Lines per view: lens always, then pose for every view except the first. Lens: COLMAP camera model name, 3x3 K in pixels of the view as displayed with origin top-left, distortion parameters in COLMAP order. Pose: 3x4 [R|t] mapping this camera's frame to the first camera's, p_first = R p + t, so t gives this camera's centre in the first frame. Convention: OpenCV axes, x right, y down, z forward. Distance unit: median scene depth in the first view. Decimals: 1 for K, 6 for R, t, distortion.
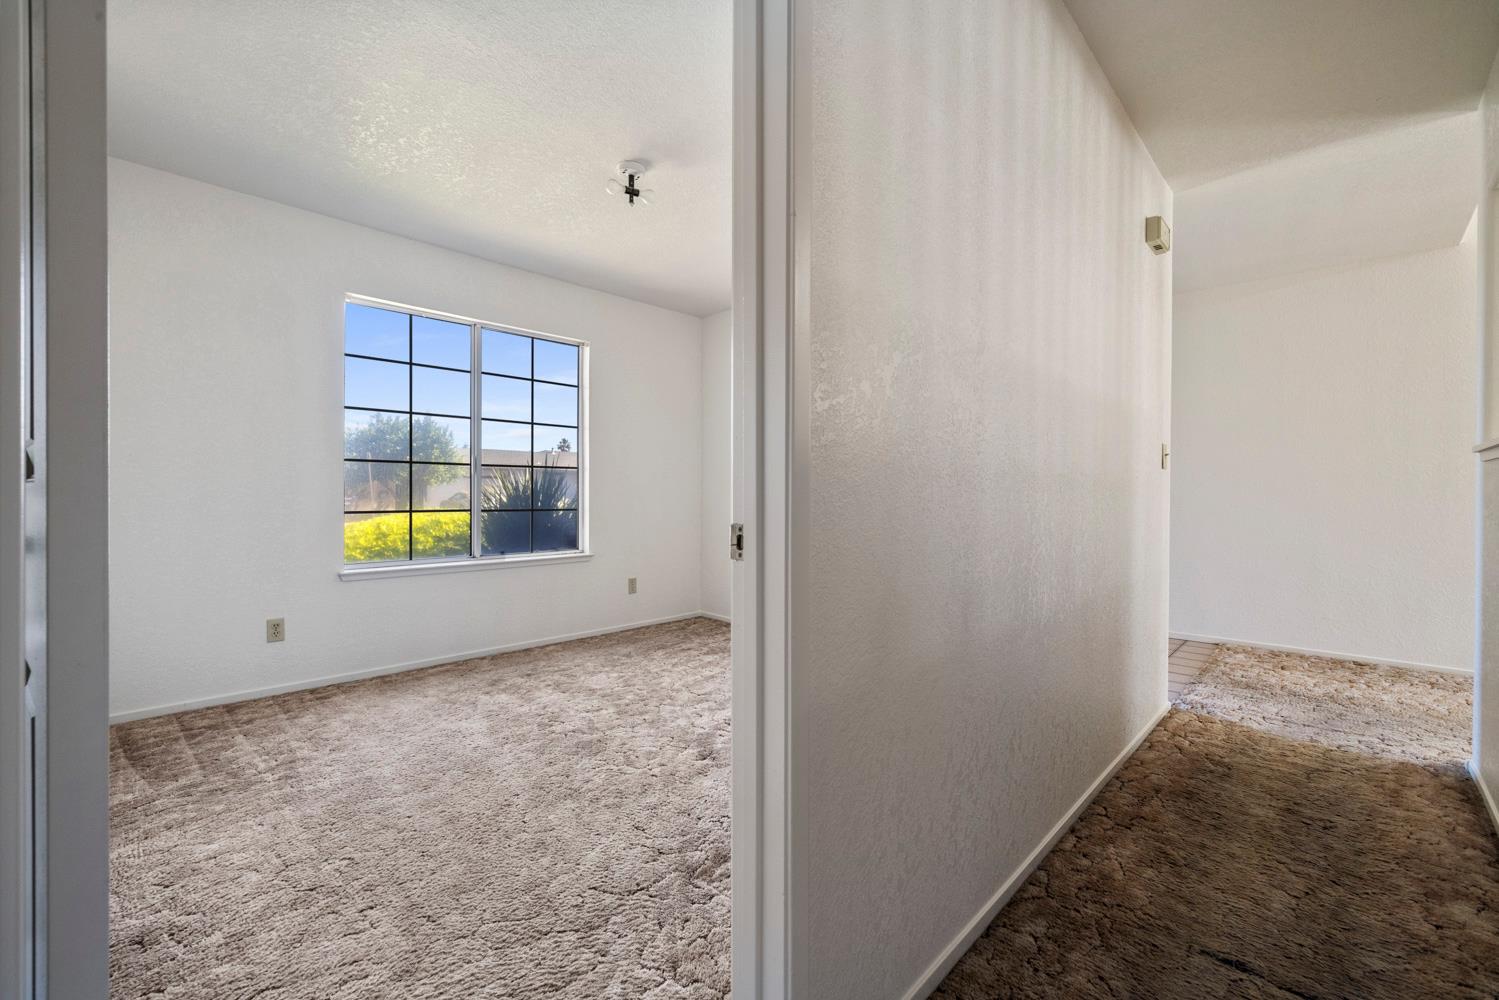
lens RADIAL K [[636.0, 0, 730.0], [0, 636.0, 490.9], [0, 0, 1]] dist [0.004452, -0.000986]
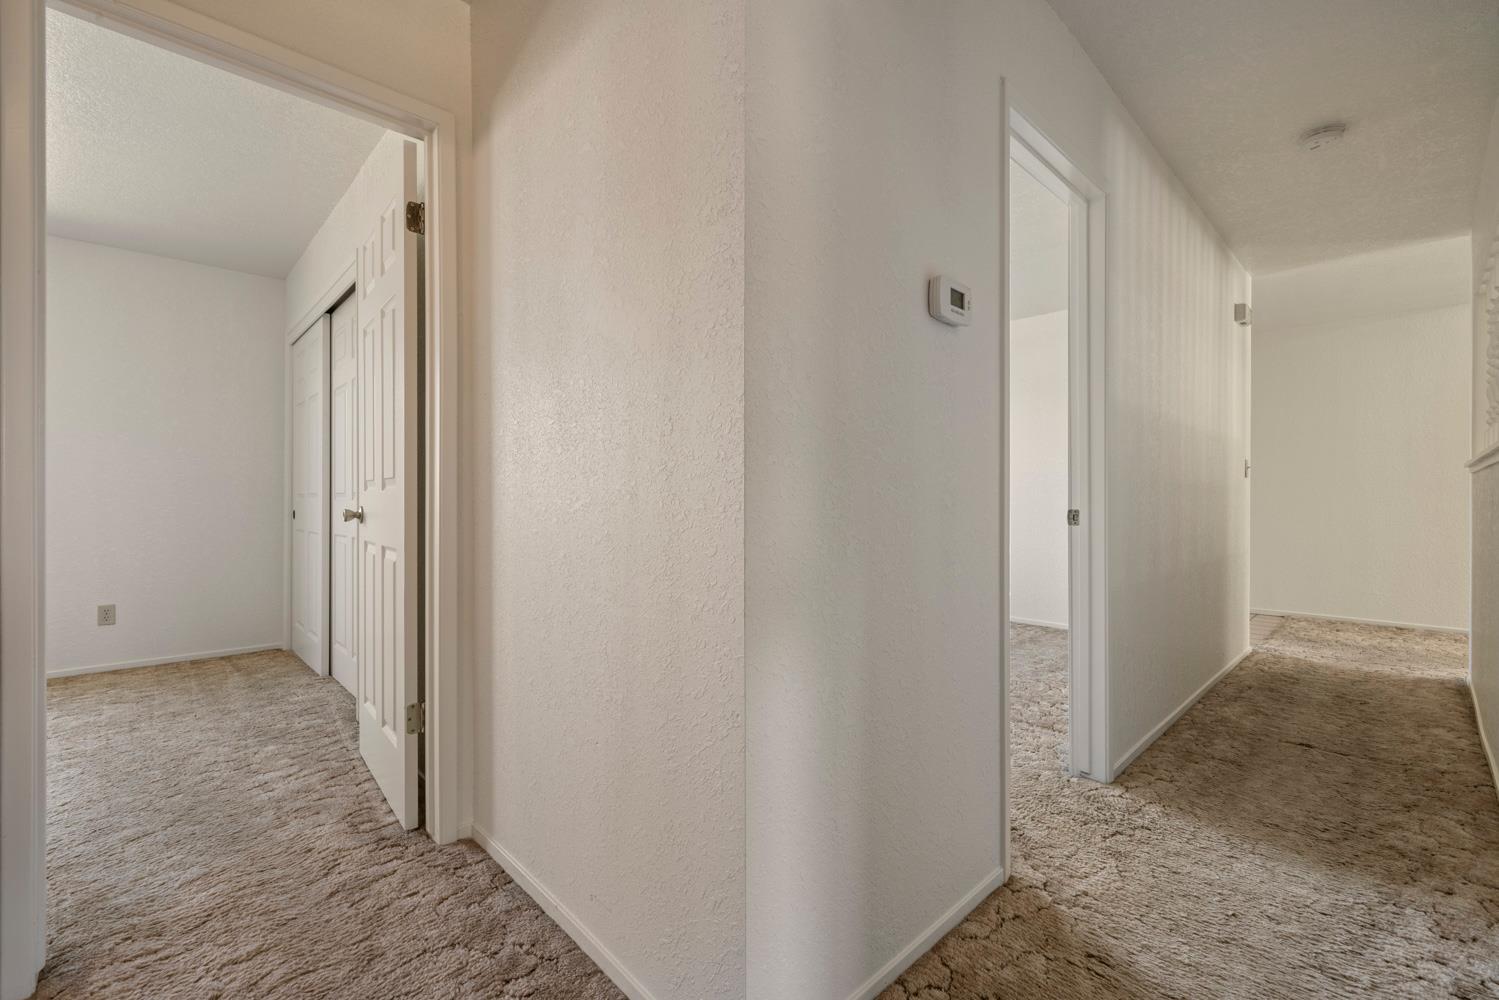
lens RADIAL K [[636.0, 0, 741.3], [0, 636.0, 495.7], [0, 0, 1]] dist [0.004452, -0.000986]
pose [[0.999076, -0.005540, -0.042613, -0.452597], [0.005503, 0.999984, -0.000979, 0.000904], [0.042618, 0.000744, 0.999091, -0.547763]]
